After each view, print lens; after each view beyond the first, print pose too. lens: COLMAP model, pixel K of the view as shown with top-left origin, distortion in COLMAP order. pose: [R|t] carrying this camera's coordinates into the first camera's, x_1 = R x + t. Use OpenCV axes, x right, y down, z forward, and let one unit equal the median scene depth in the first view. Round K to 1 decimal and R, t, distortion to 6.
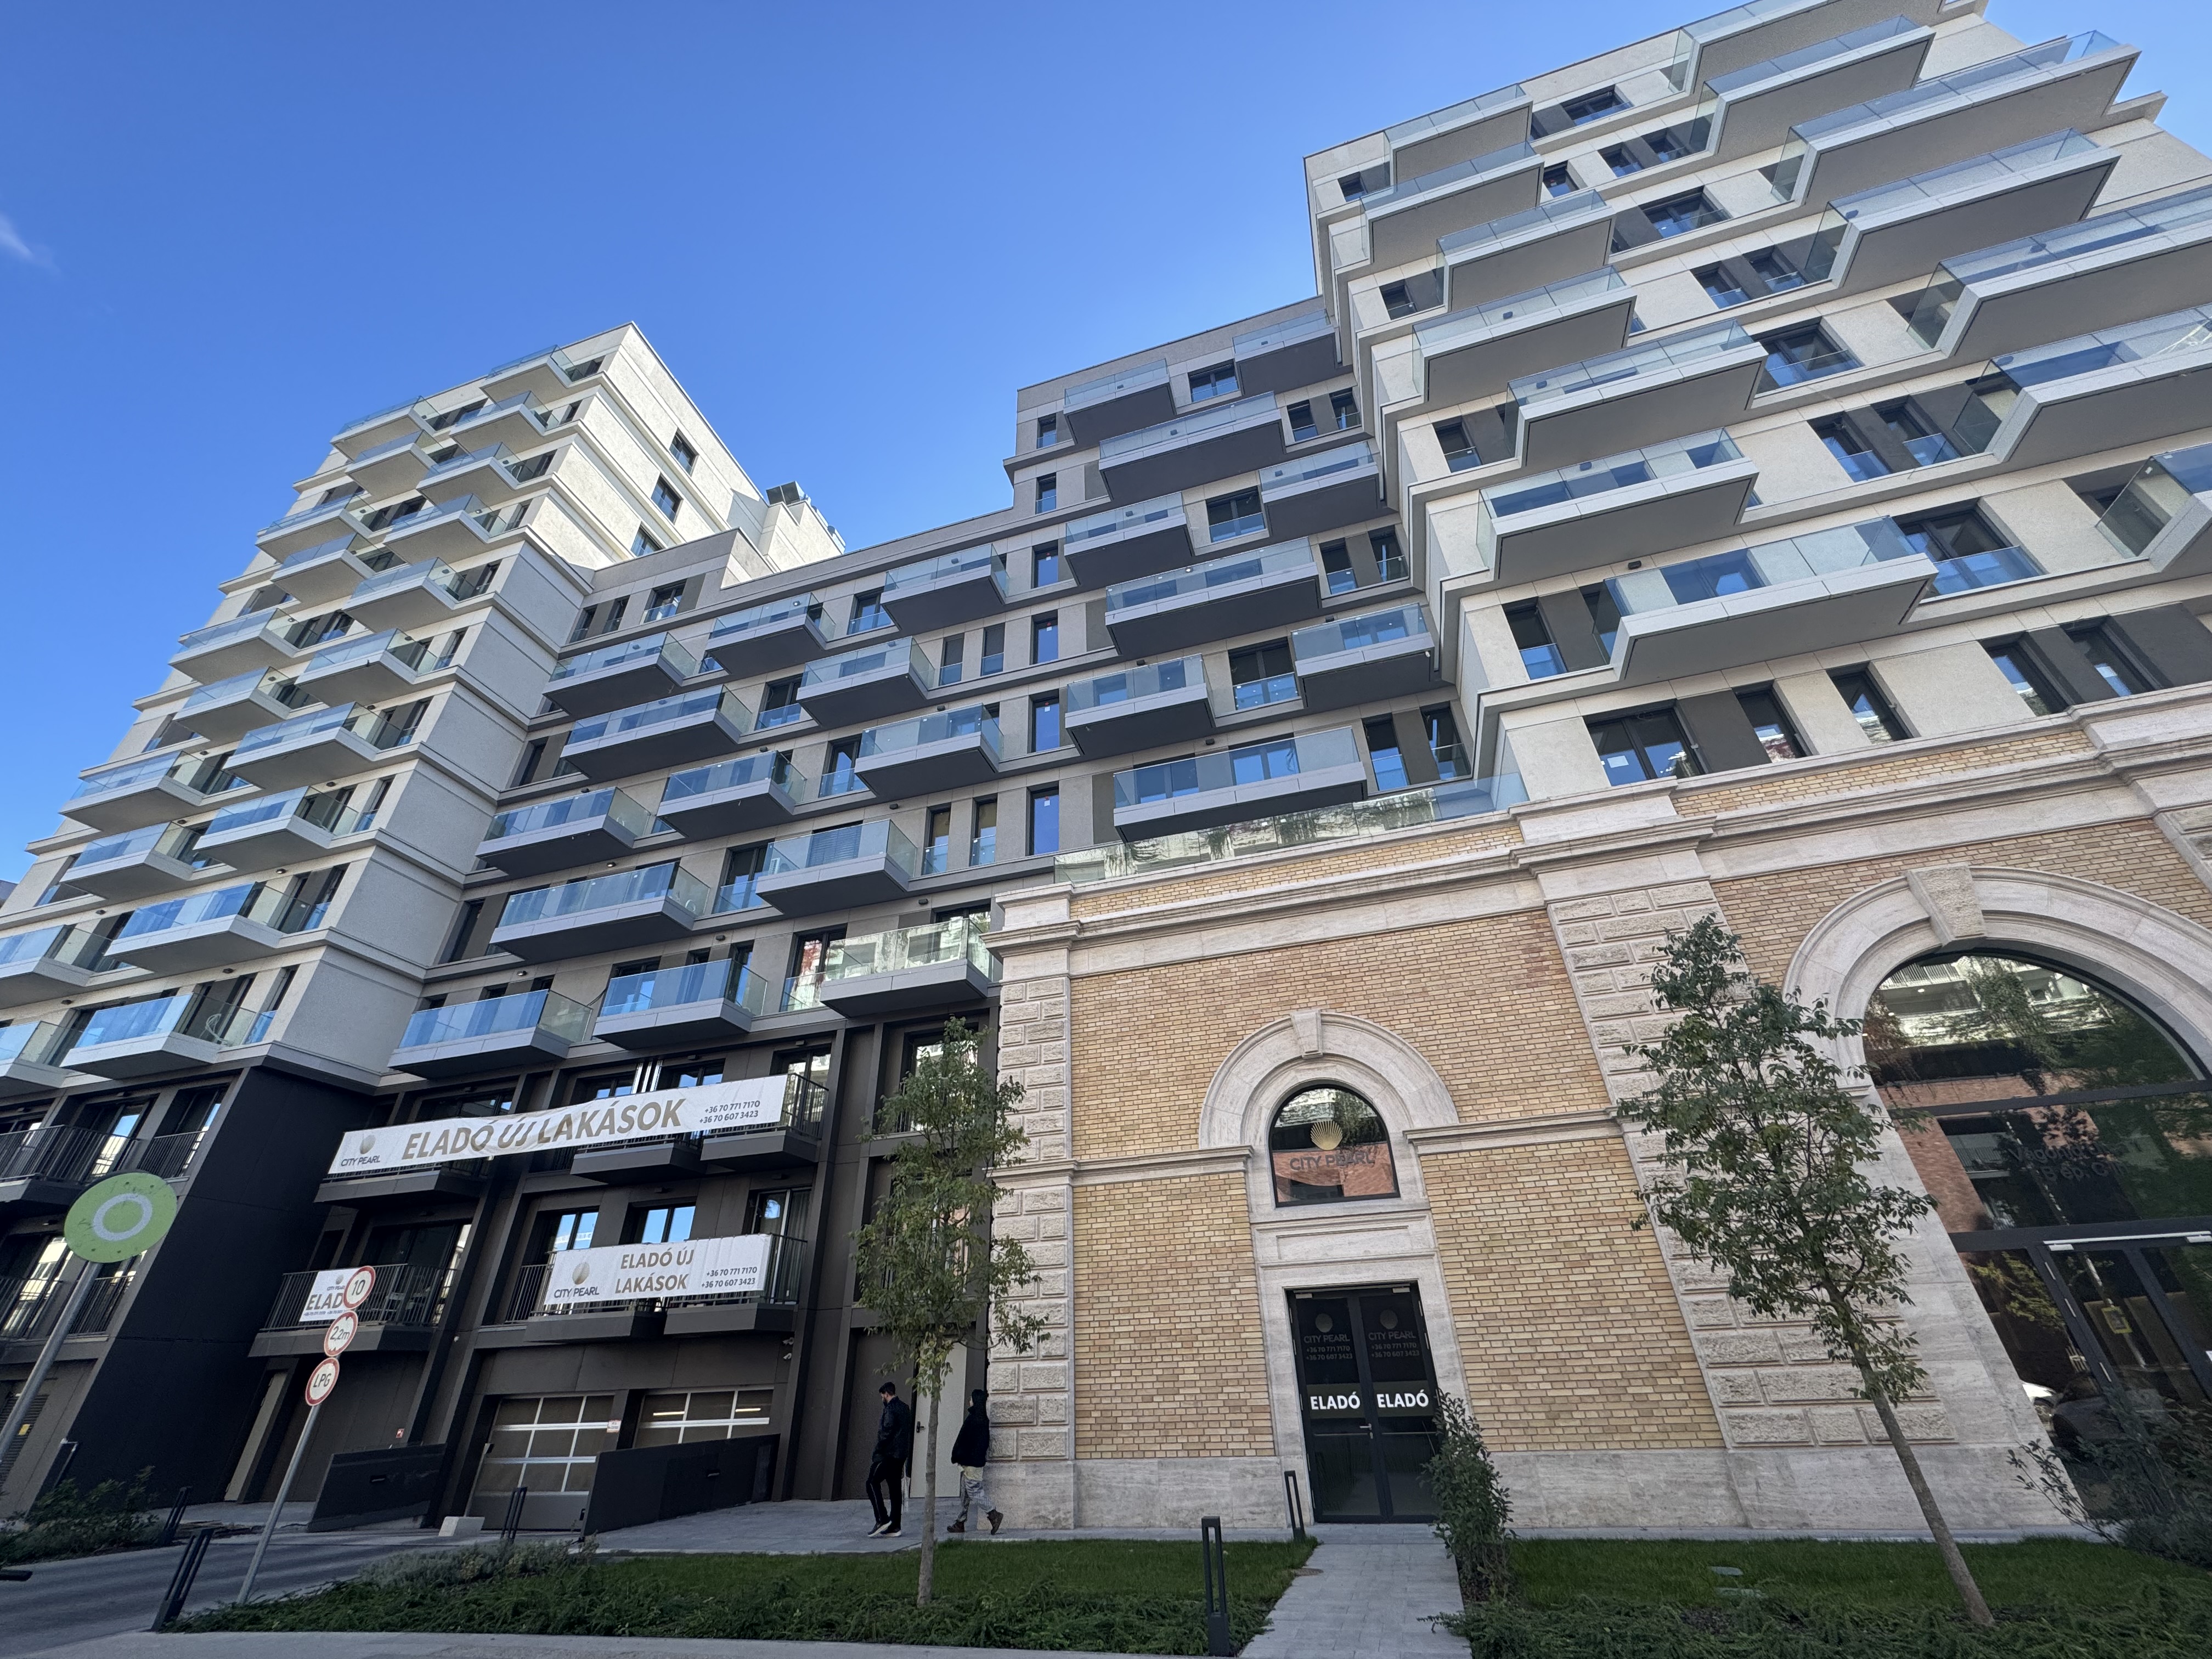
lens RADIAL K [[886.6, 0, 1109.1], [0, 886.6, 824.4], [0, 0, 1]] dist [-0.002255, 0.000106]
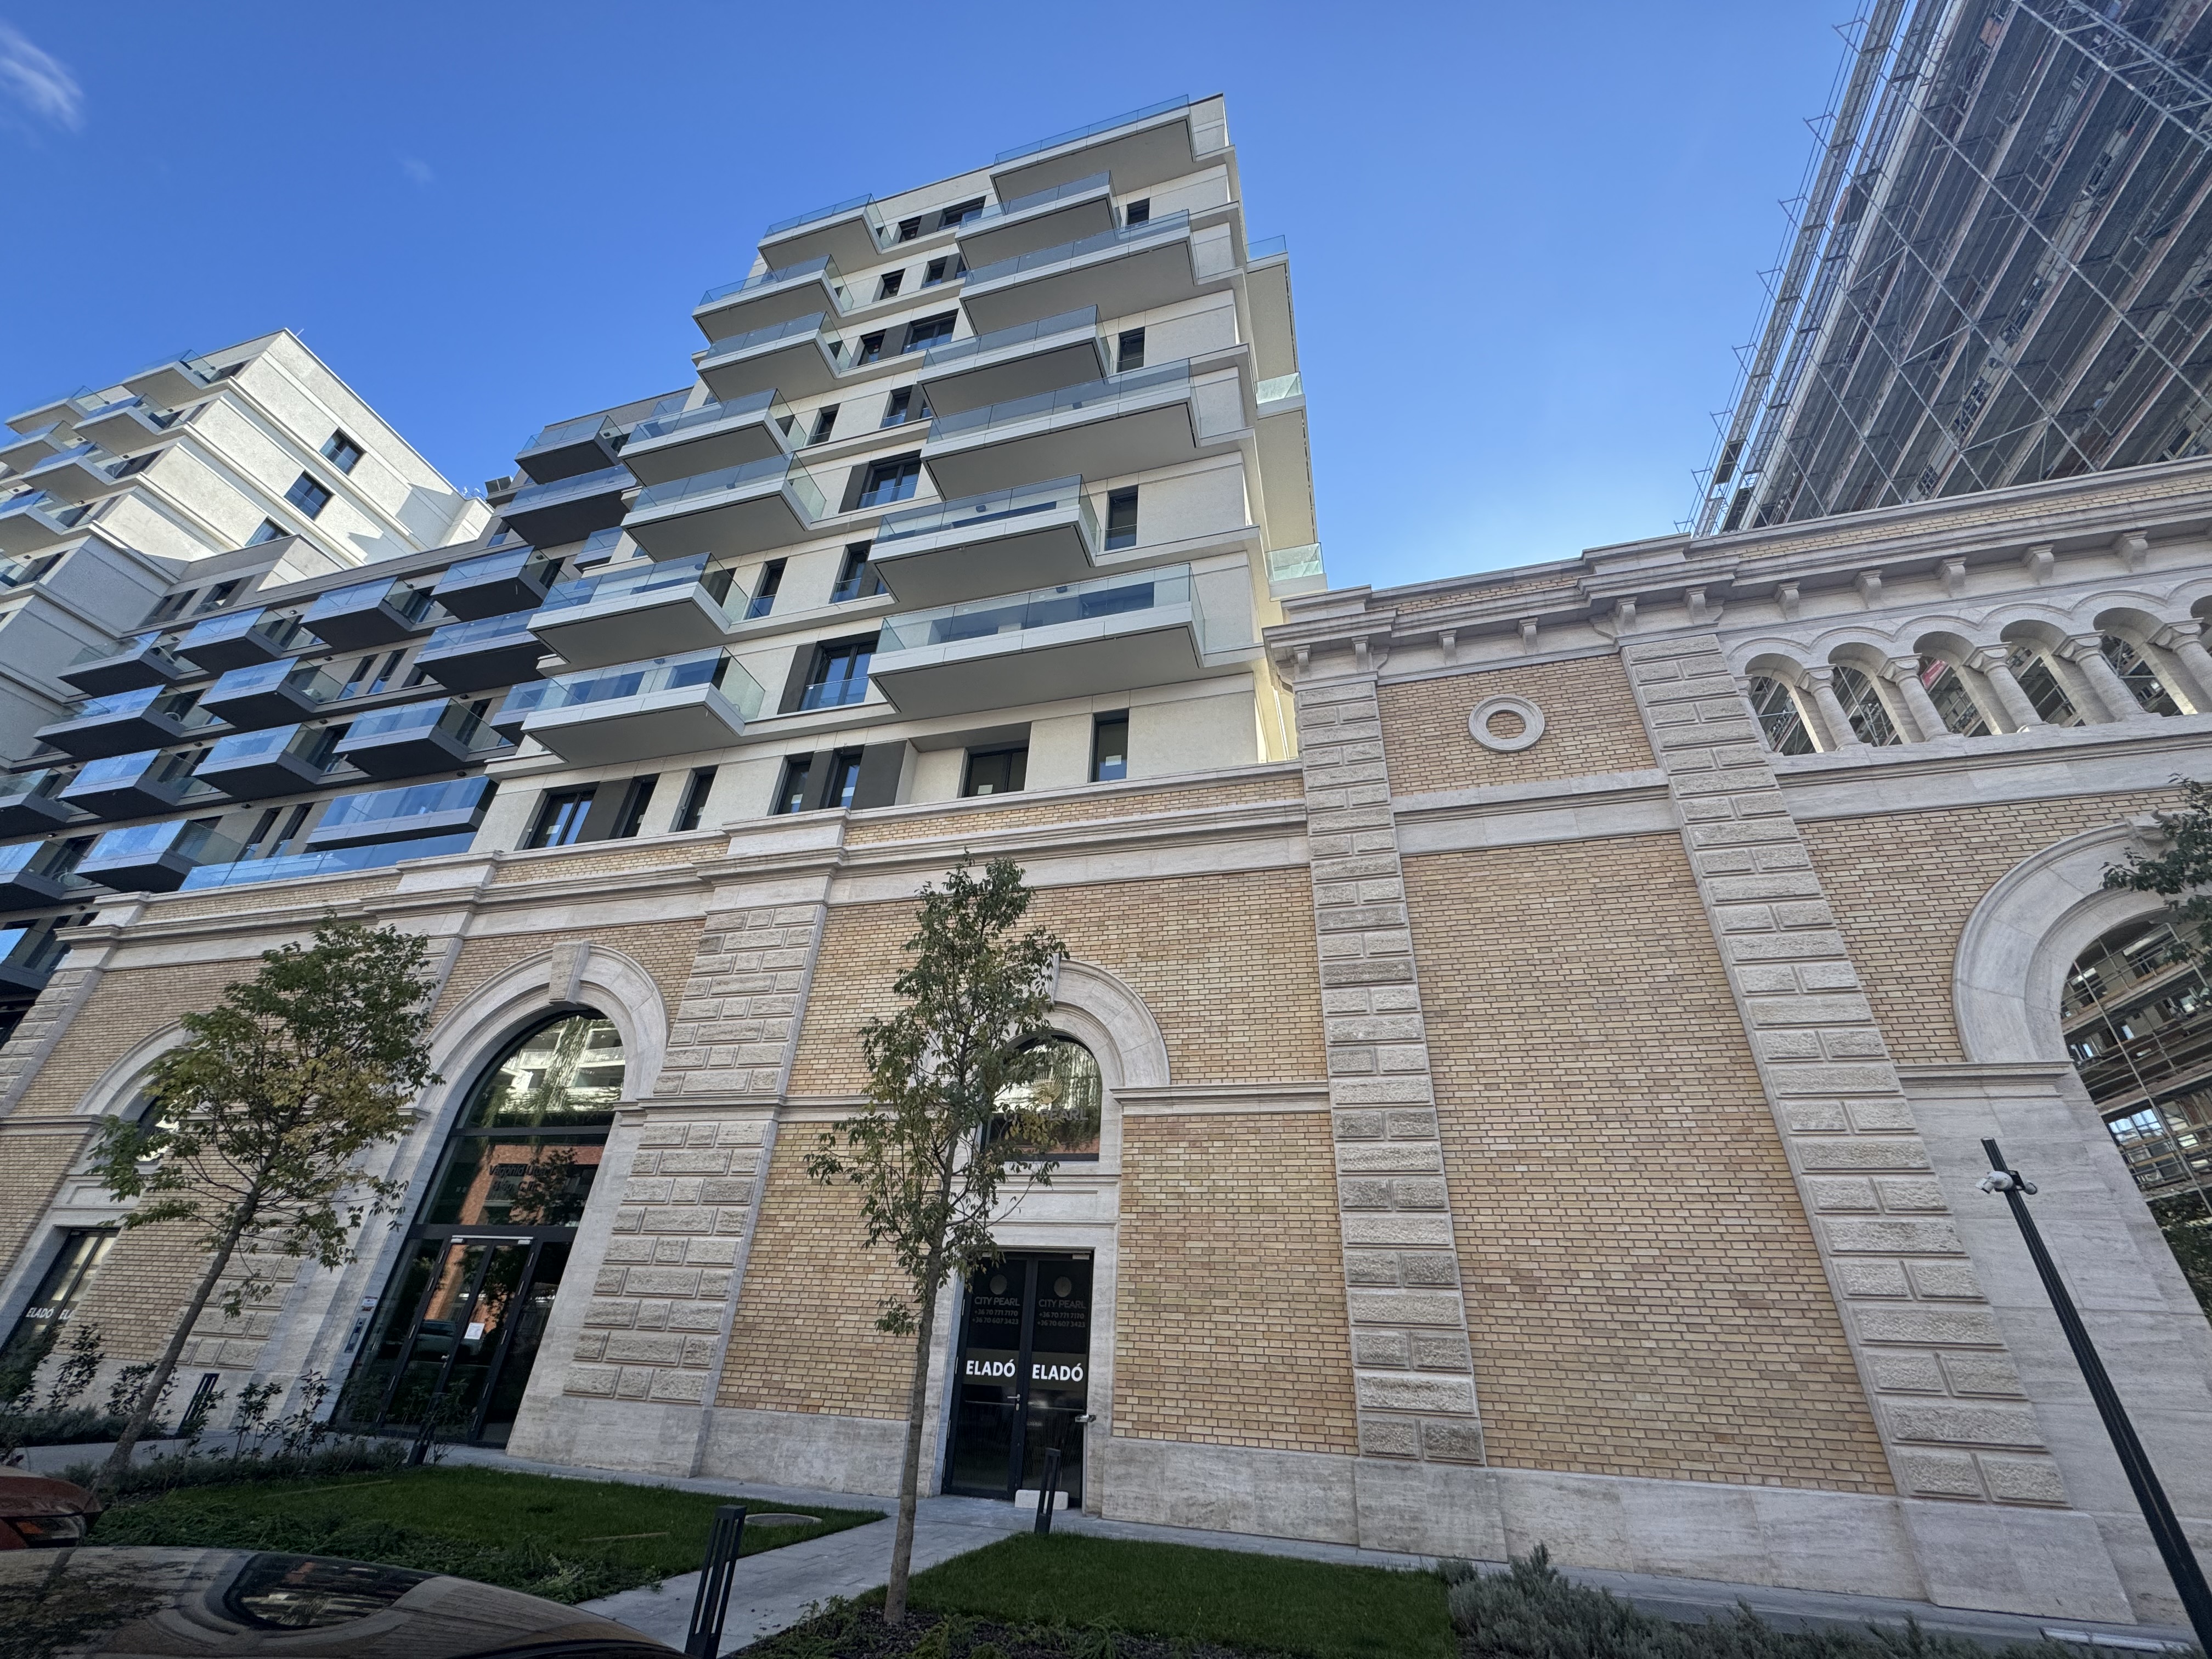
lens RADIAL K [[886.6, 0, 1107.4], [0, 886.6, 816.3], [0, 0, 1]] dist [-0.002255, 0.000106]
pose [[0.996965, 0.074502, -0.022566, 0.586577], [-0.074007, 0.997014, 0.022043, -0.074144], [0.024141, -0.020306, 0.999502, -0.083692]]
